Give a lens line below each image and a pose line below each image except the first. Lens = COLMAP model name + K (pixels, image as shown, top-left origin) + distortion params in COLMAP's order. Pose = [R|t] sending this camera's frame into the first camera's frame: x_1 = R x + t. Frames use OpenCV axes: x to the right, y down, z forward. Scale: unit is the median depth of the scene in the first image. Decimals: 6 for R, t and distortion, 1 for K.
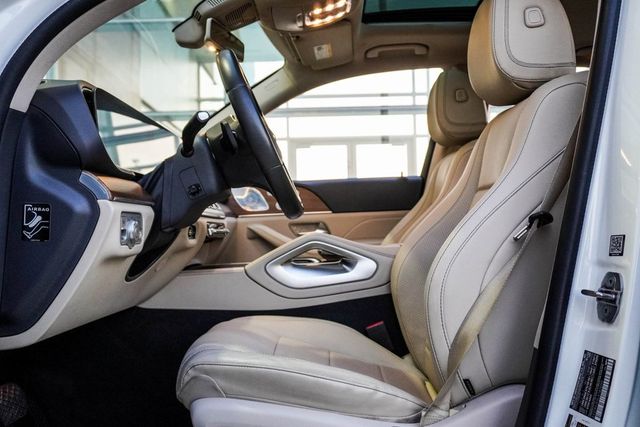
lens RADIAL K [[634.5, 0, 320.0], [0, 634.5, 213.5], [0, 0, 1]] dist [0.016042, 0.010277]
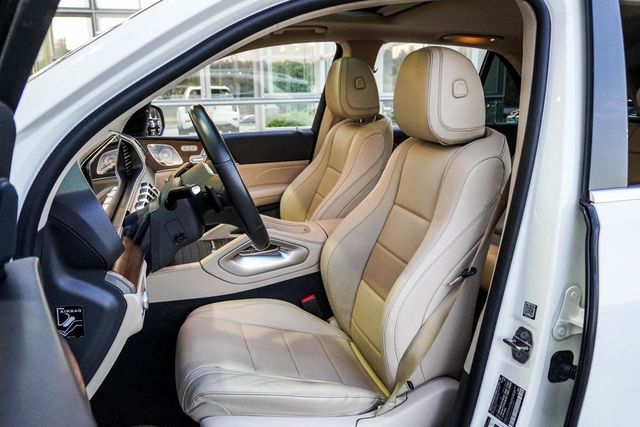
lens RADIAL K [[538.4, 0, 320.0], [0, 538.4, 213.5], [0, 0, 1]] dist [0.000666, -0.000886]
pose [[0.961877, -0.056217, 0.267641, -0.246708], [-0.013755, 0.967461, 0.252645, -0.381161], [-0.273135, -0.246695, 0.929806, 0.050774]]
